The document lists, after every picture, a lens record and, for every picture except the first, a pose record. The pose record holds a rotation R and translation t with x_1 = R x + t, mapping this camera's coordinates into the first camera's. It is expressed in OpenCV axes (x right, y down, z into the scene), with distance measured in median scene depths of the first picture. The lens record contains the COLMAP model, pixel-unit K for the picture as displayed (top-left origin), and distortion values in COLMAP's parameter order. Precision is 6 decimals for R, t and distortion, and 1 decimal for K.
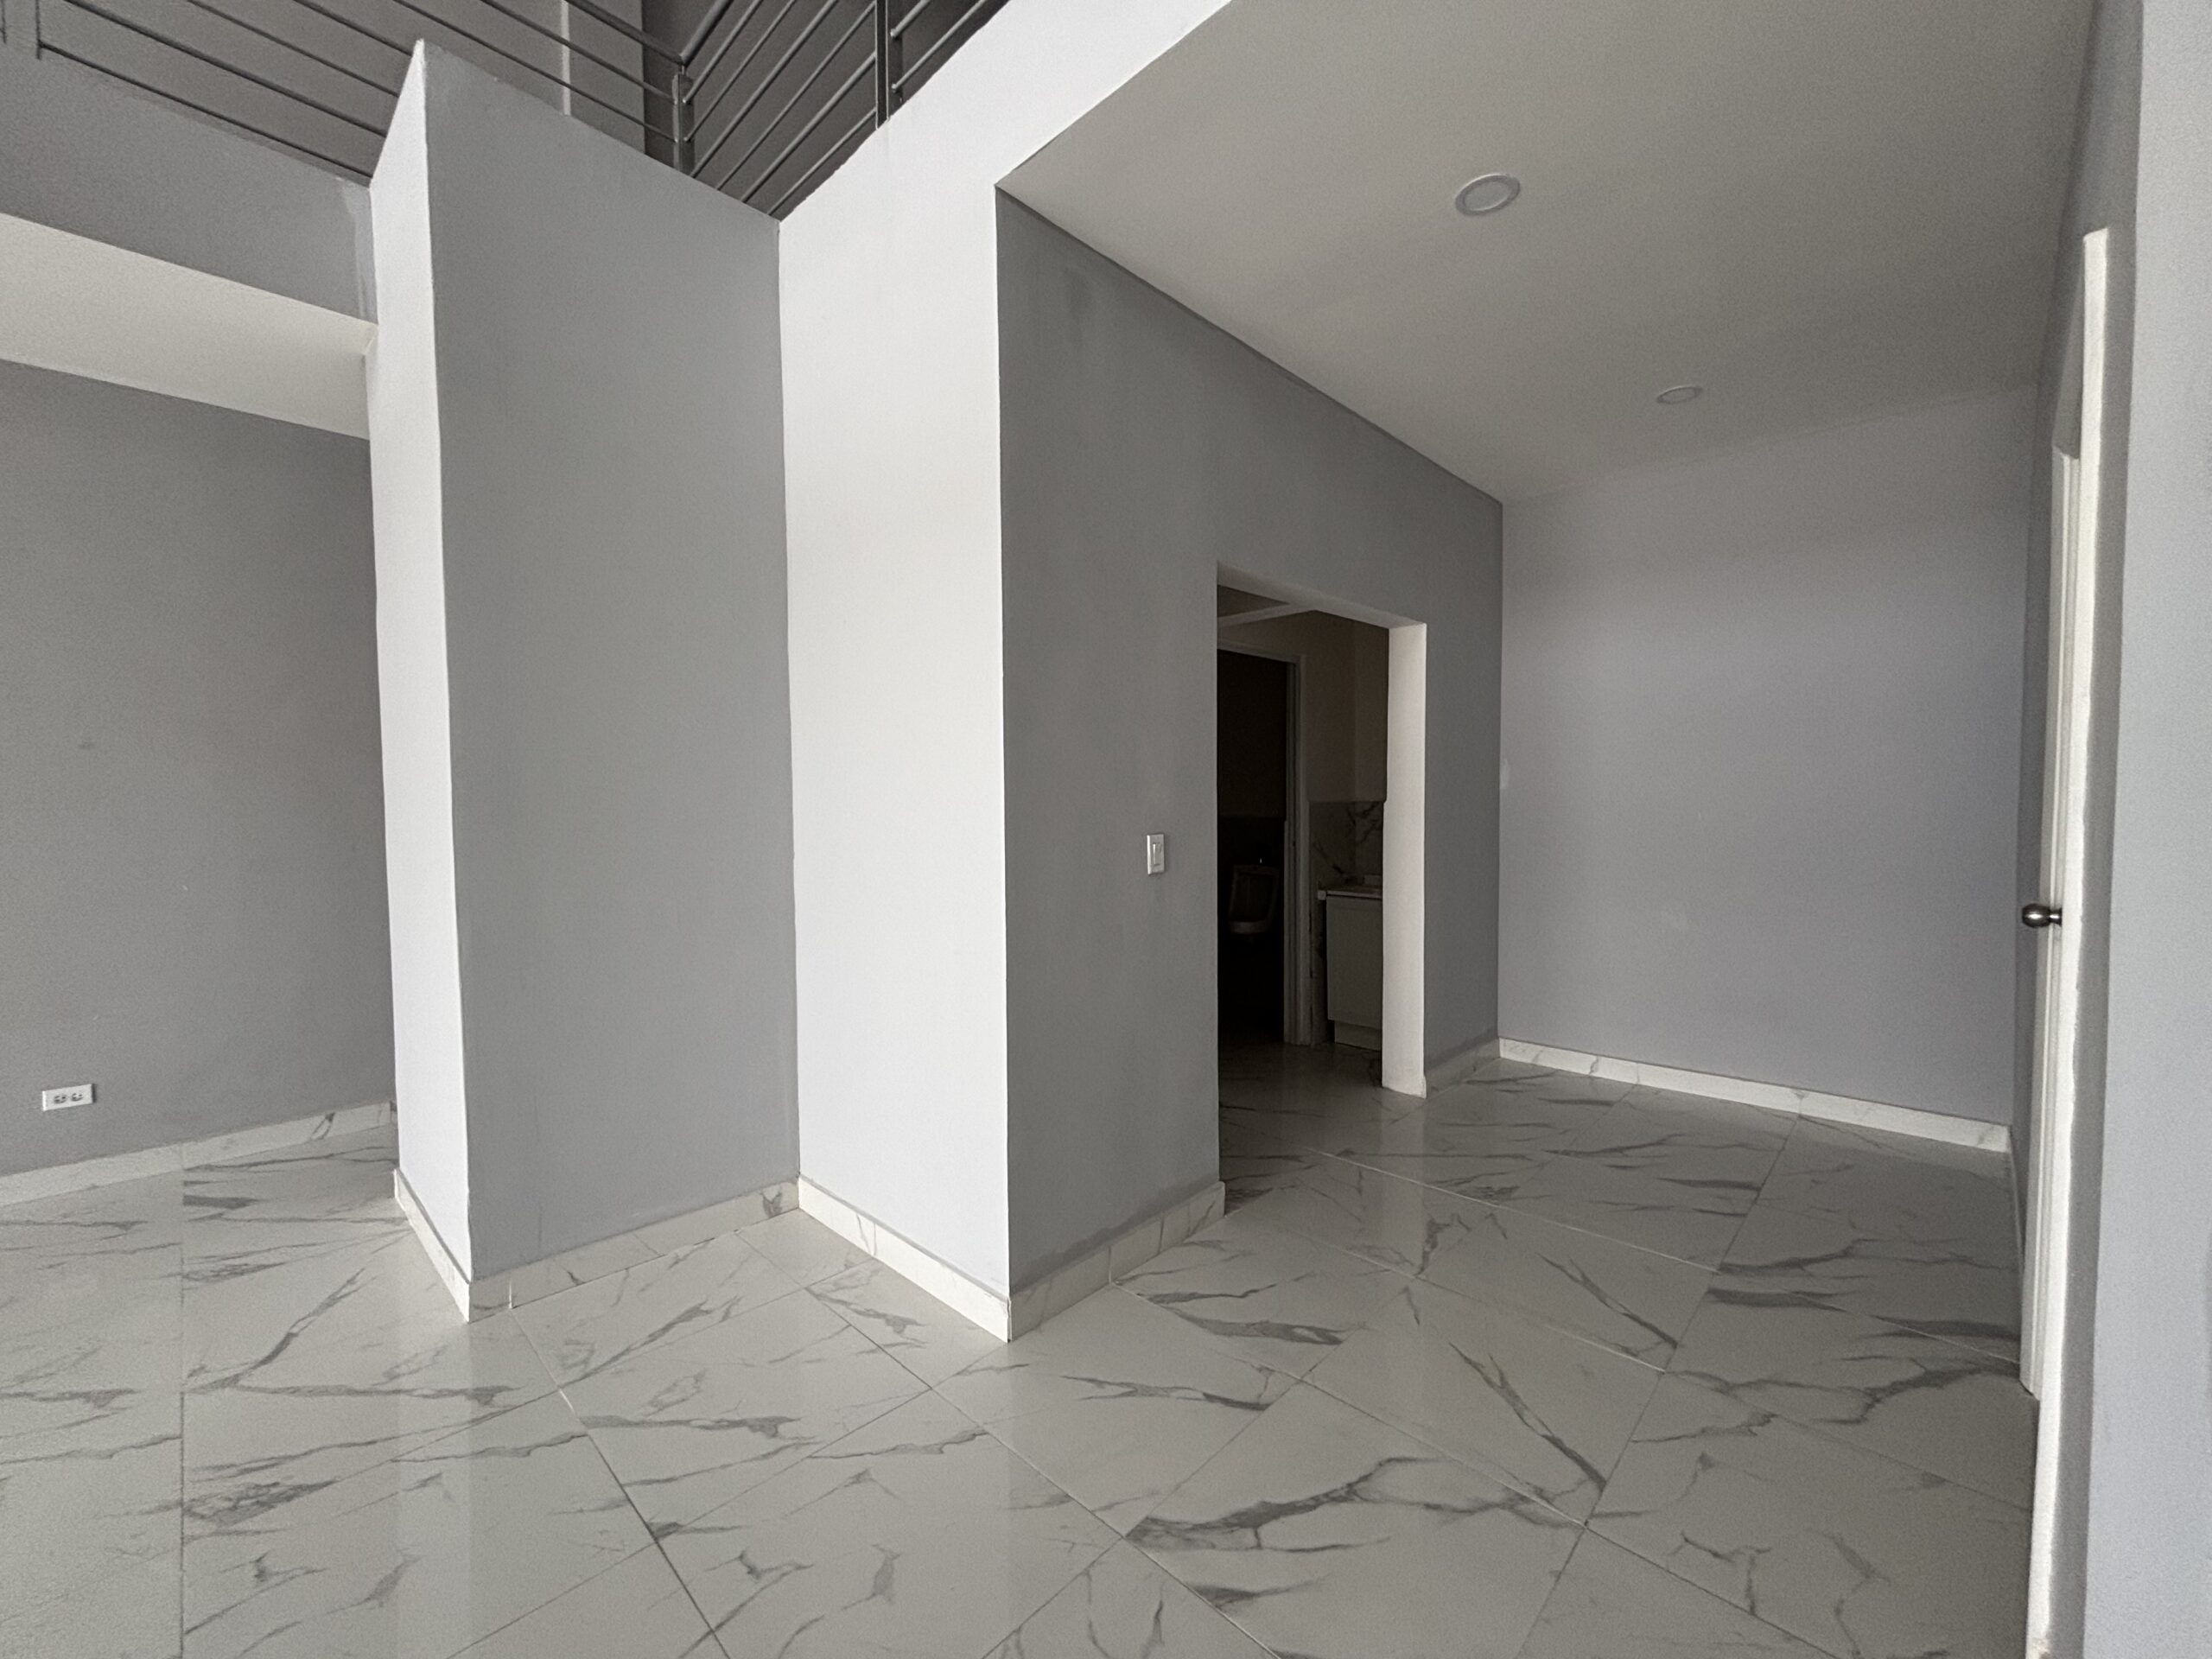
lens RADIAL K [[903.7, 0, 1098.5], [0, 903.7, 831.8], [0, 0, 1]] dist [0.000183, -0.000433]
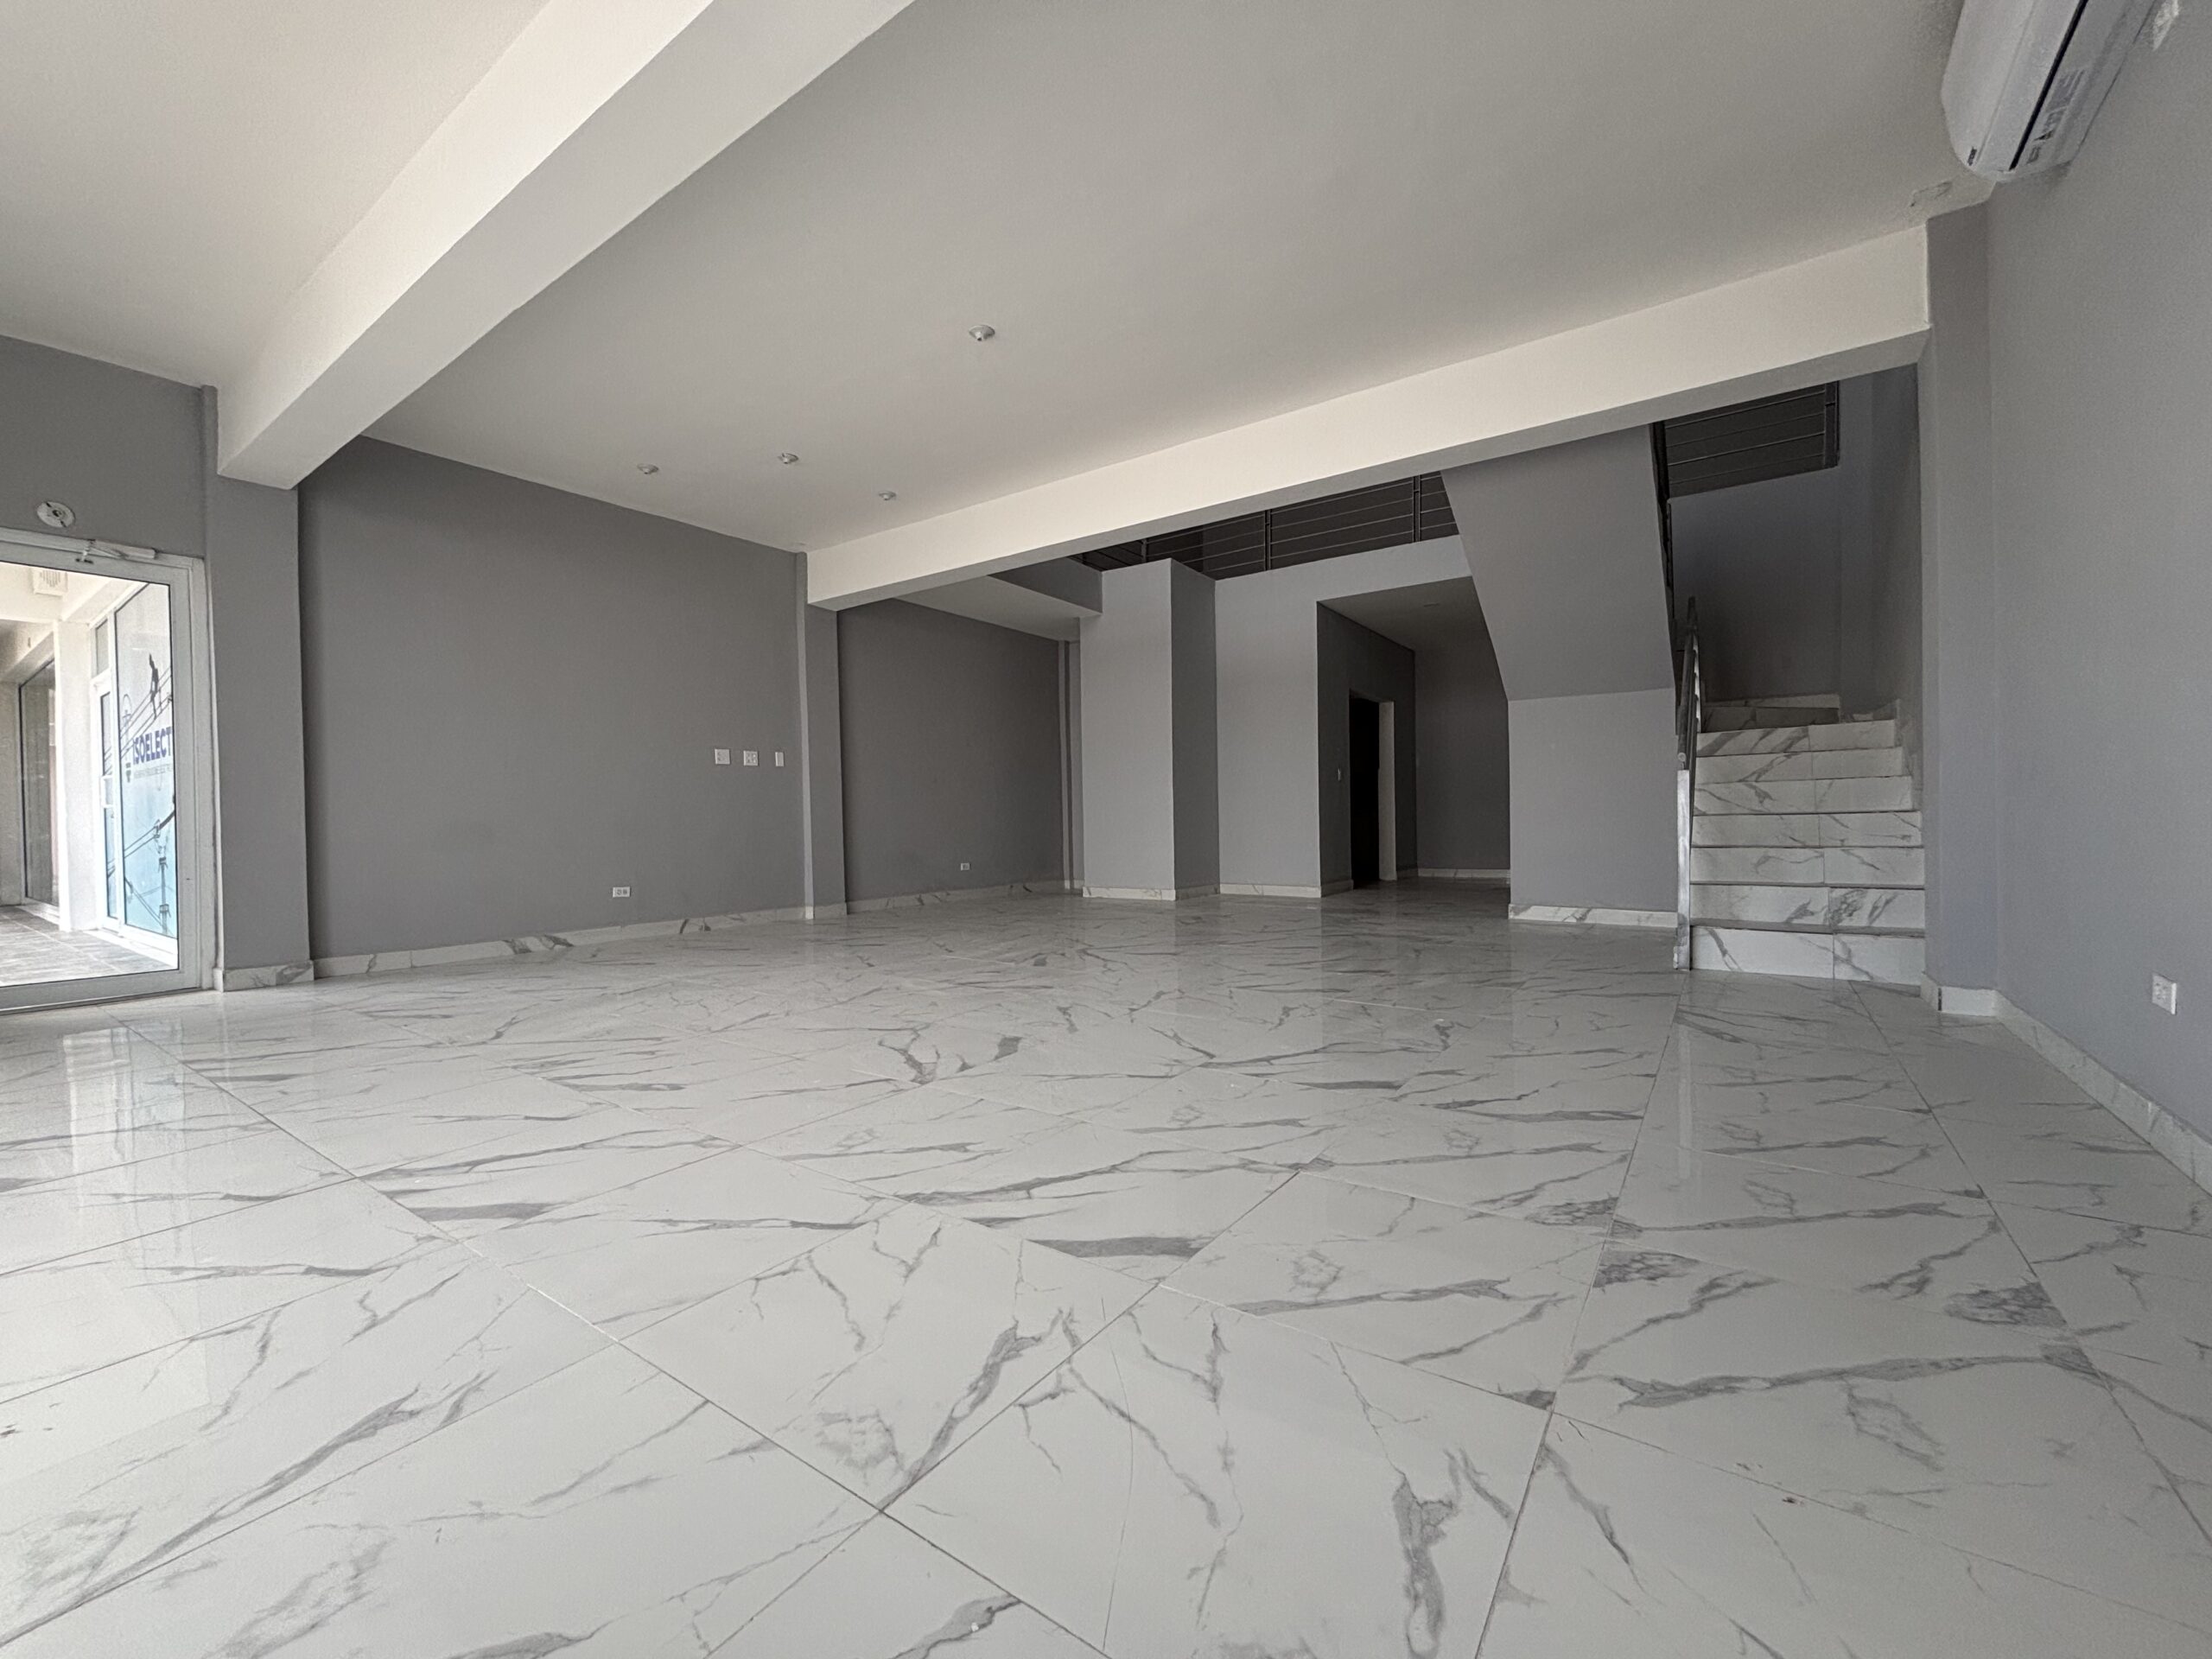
lens RADIAL K [[903.7, 0, 1098.5], [0, 903.7, 831.8], [0, 0, 1]] dist [0.000183, -0.000433]
pose [[0.987320, -0.011360, 0.158336, -1.240564], [0.017161, 0.999229, -0.035319, 0.308786], [-0.157813, 0.037588, 0.986753, -2.007355]]
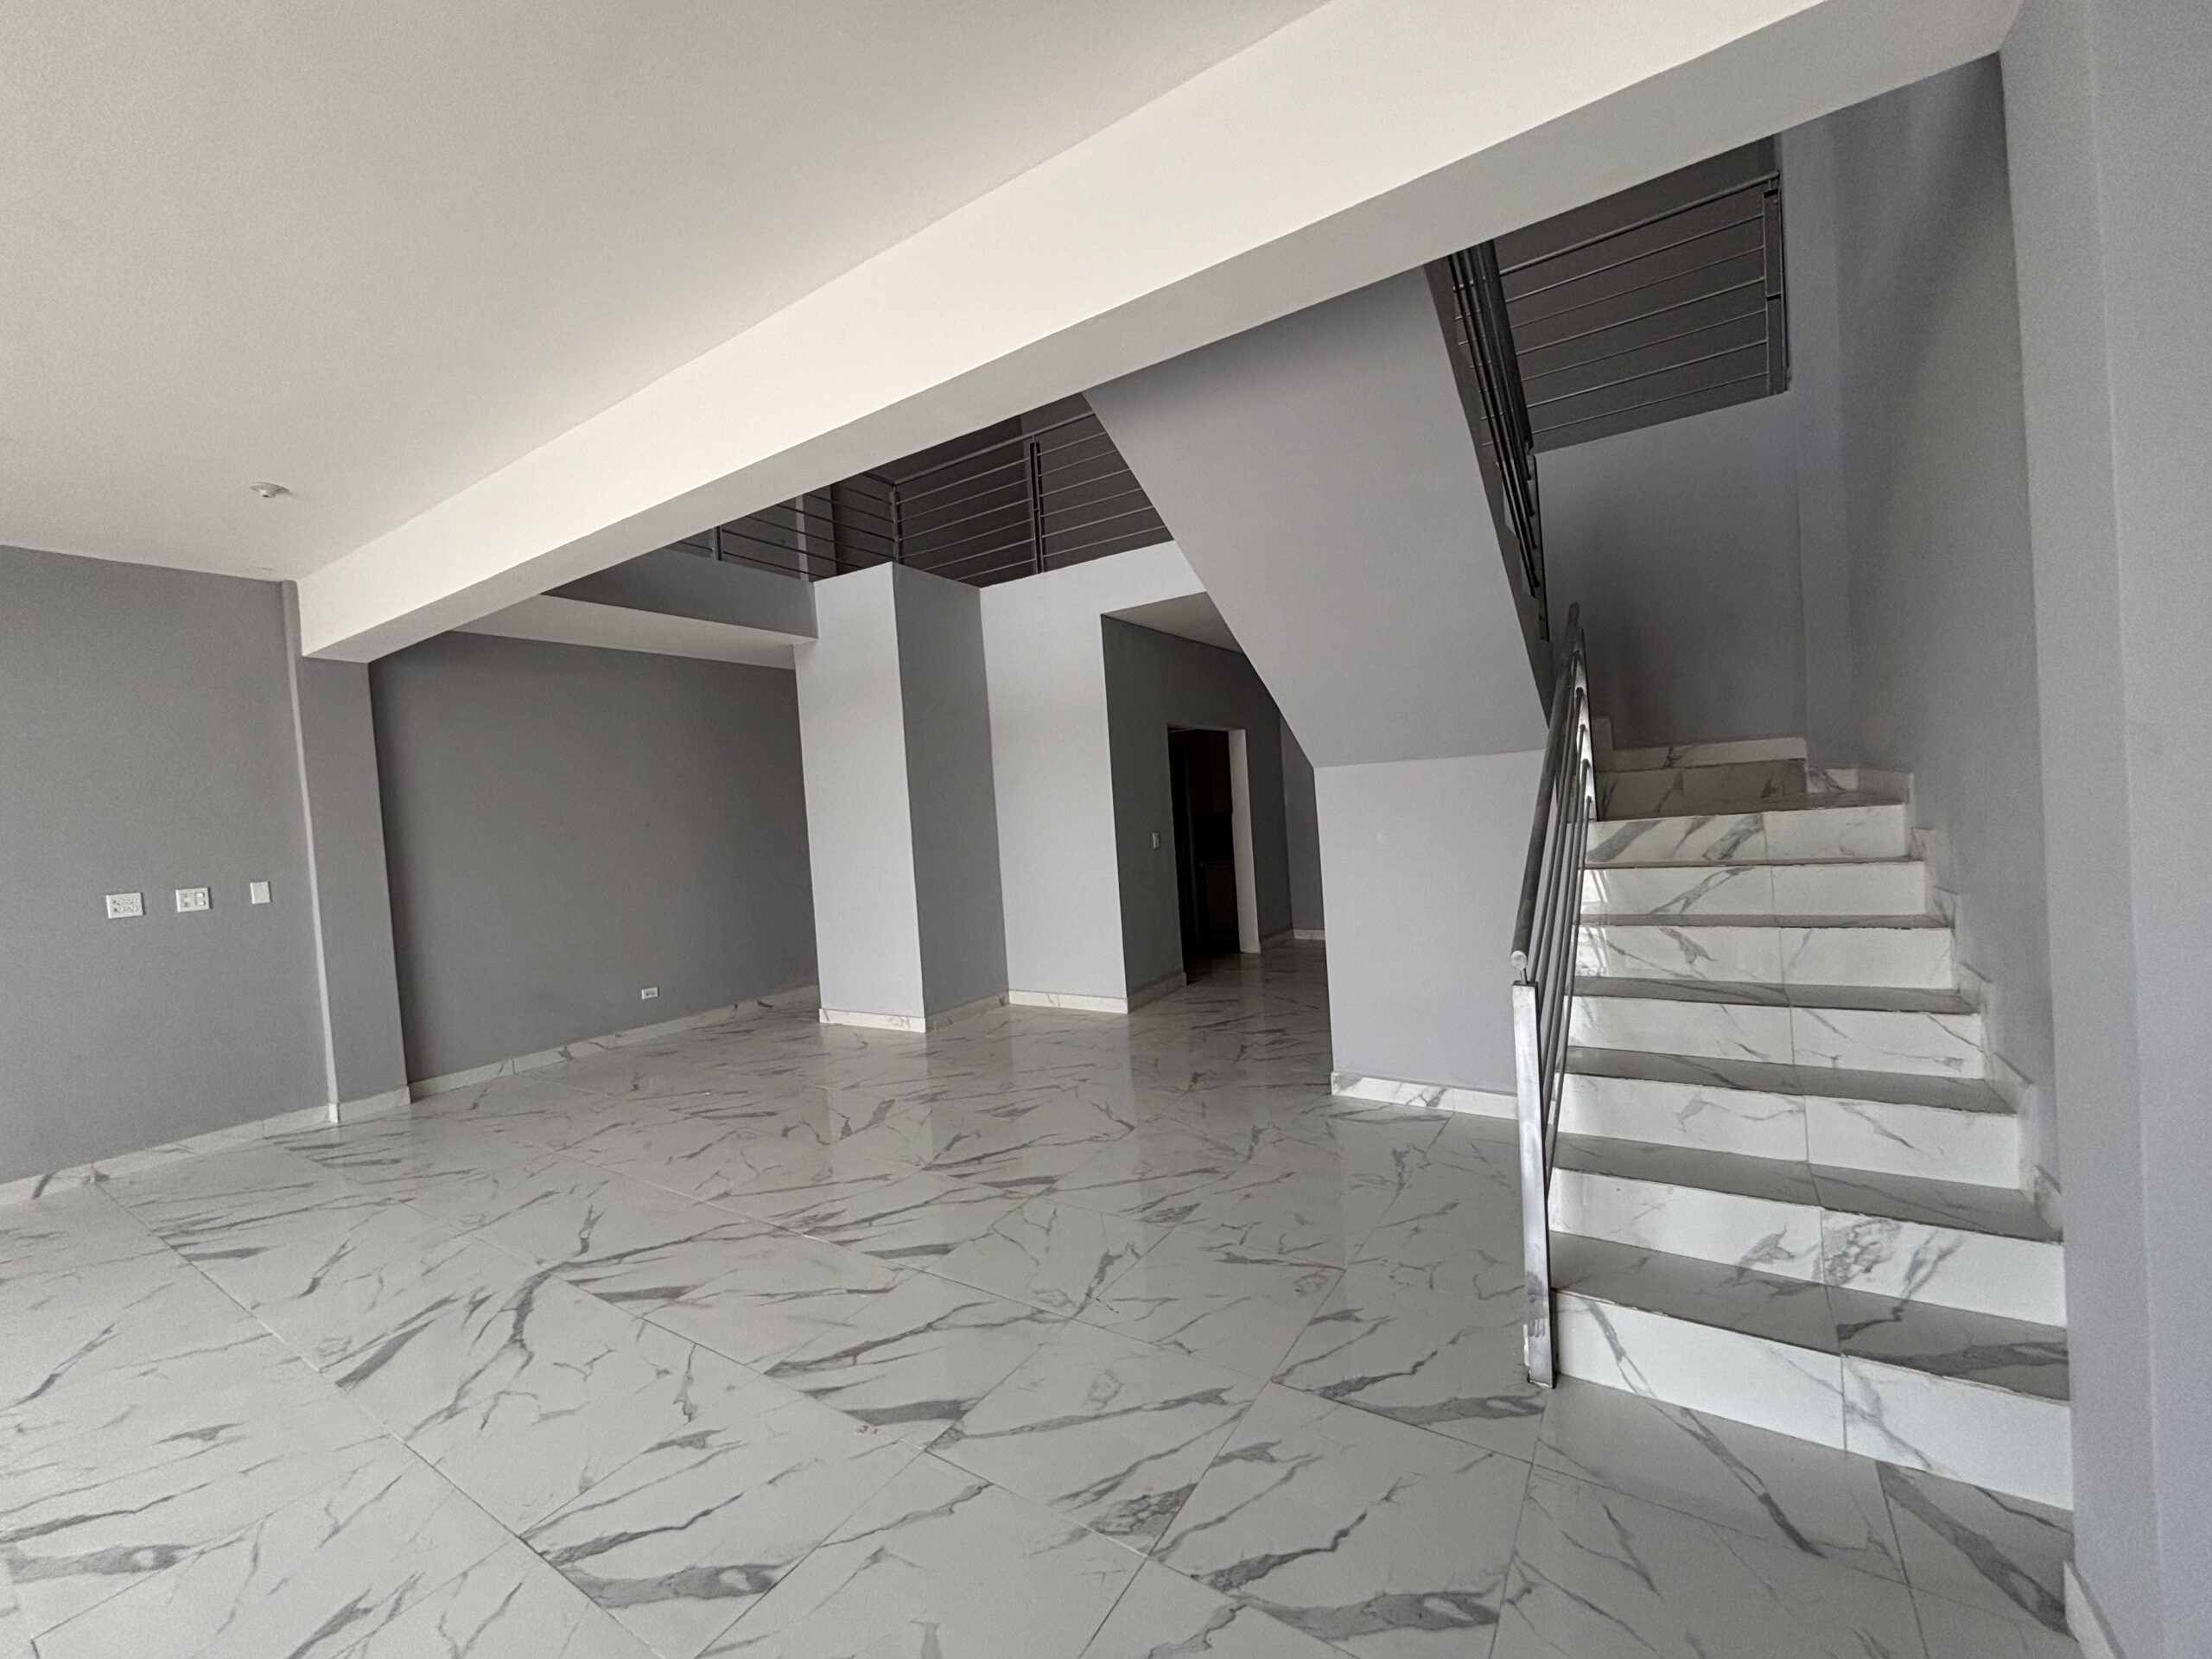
lens RADIAL K [[891.9, 0, 1108.5], [0, 891.9, 836.4], [0, 0, 1]] dist [-0.010276, 0.005678]
pose [[0.978950, -0.065268, 0.193384, -0.501869], [0.069324, 0.997492, -0.014275, 0.035569], [-0.191968, 0.027380, 0.981019, -1.327113]]
